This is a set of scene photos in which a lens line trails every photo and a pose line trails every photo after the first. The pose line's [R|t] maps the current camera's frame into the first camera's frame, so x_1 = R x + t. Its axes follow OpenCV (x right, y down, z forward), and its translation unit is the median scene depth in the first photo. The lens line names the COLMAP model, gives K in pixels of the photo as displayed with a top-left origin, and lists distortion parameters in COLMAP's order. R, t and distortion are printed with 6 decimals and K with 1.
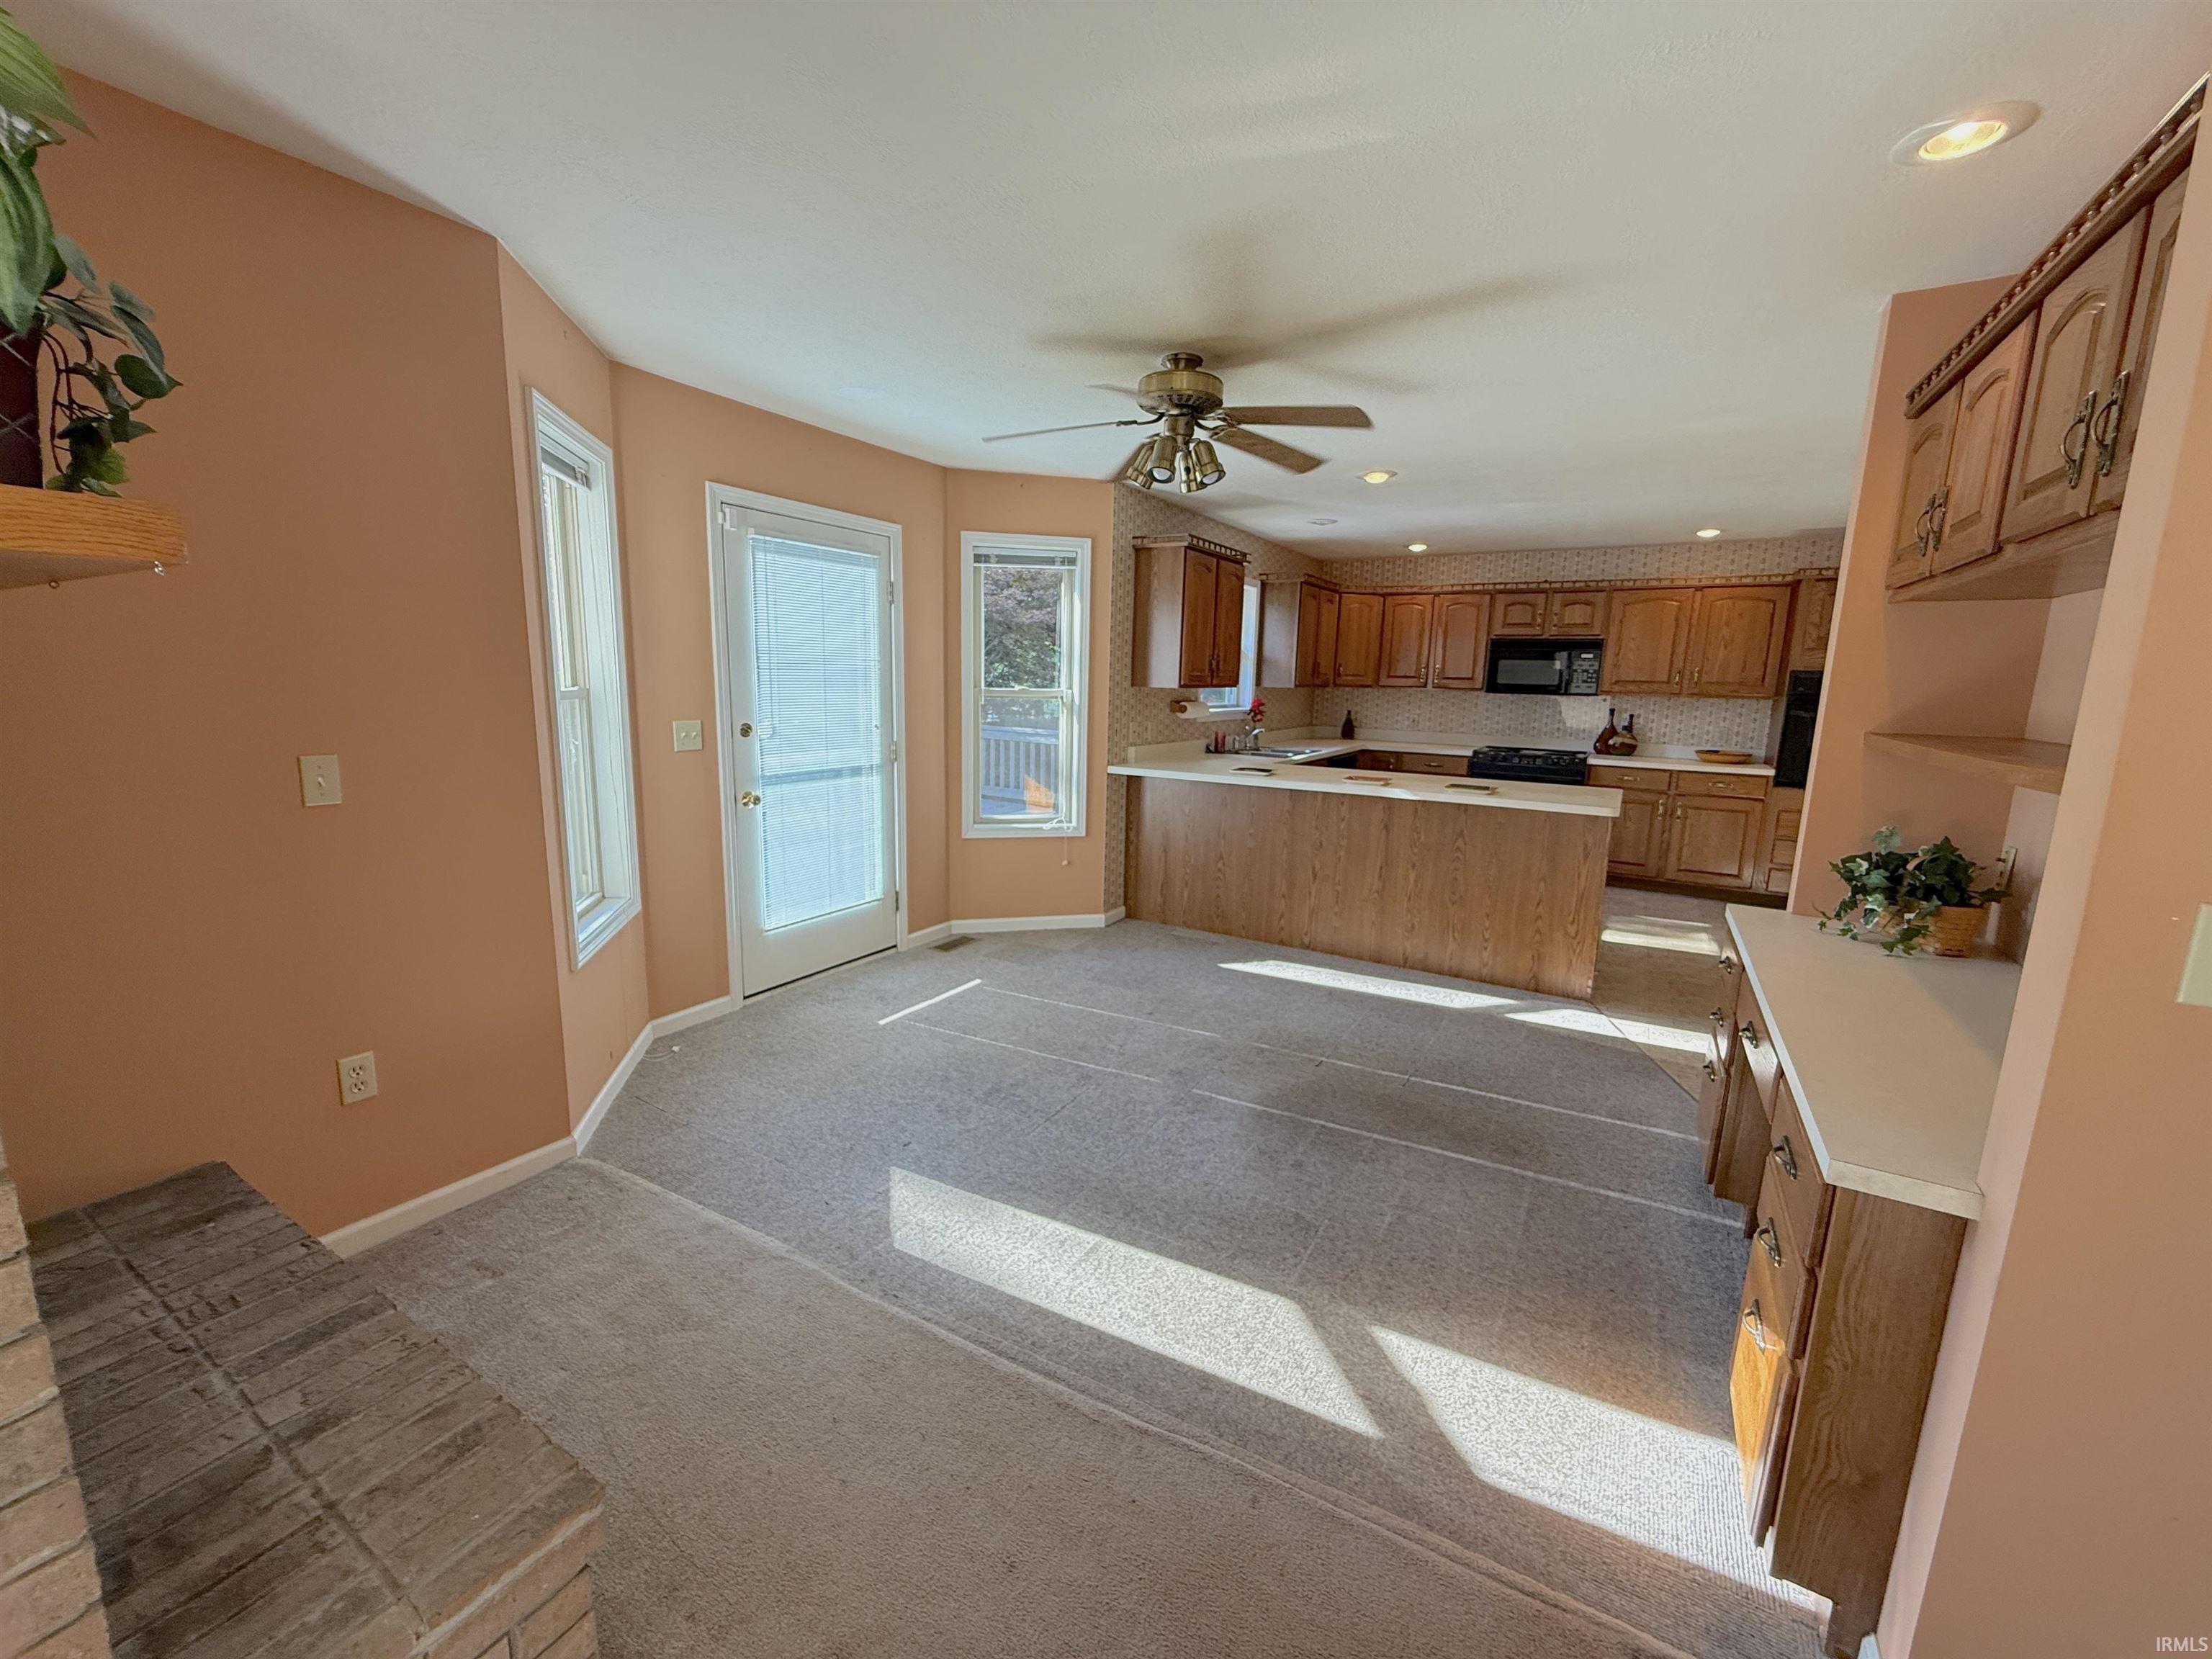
lens RADIAL K [[884.9, 0, 1094.7], [0, 884.9, 827.8], [0, 0, 1]] dist [0.000263, -0.000257]
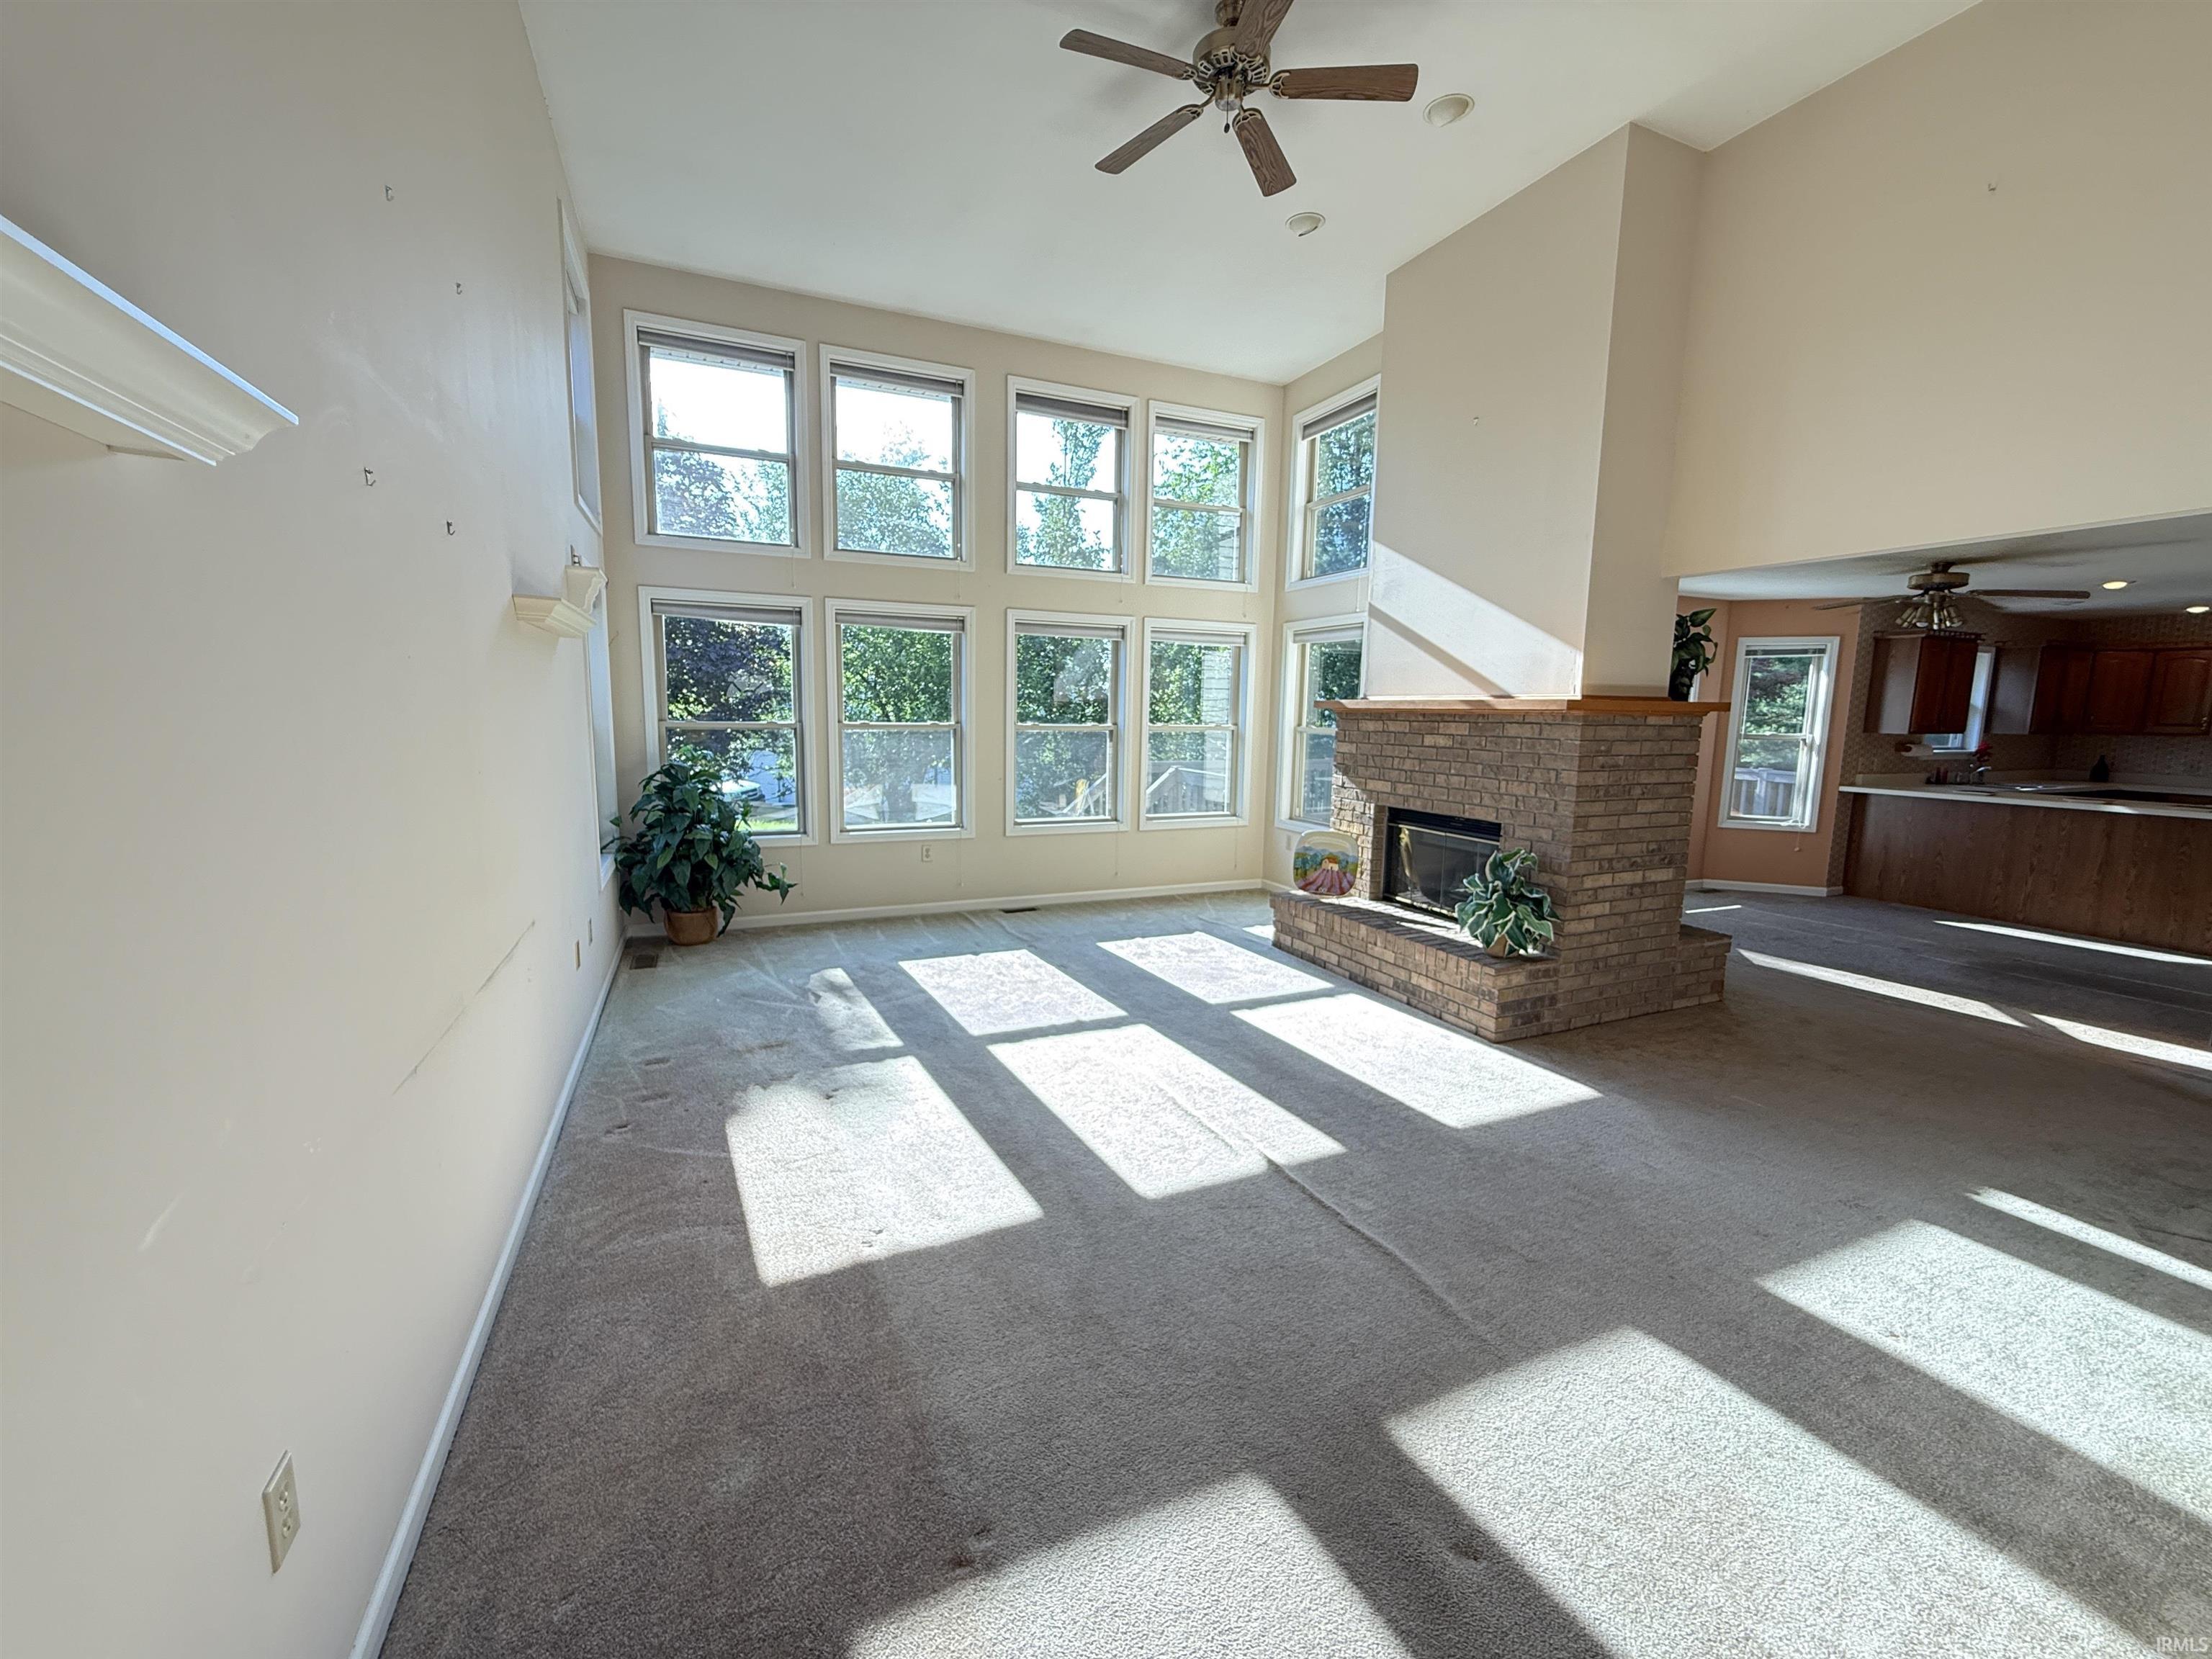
lens RADIAL K [[884.9, 0, 1096.5], [0, 884.9, 826.2], [0, 0, 1]] dist [0.000263, -0.000257]
pose [[0.819602, 0.064866, -0.569250, -0.165226], [-0.095201, 0.995177, -0.023669, 0.158697], [0.564969, 0.073592, 0.821824, -0.958694]]
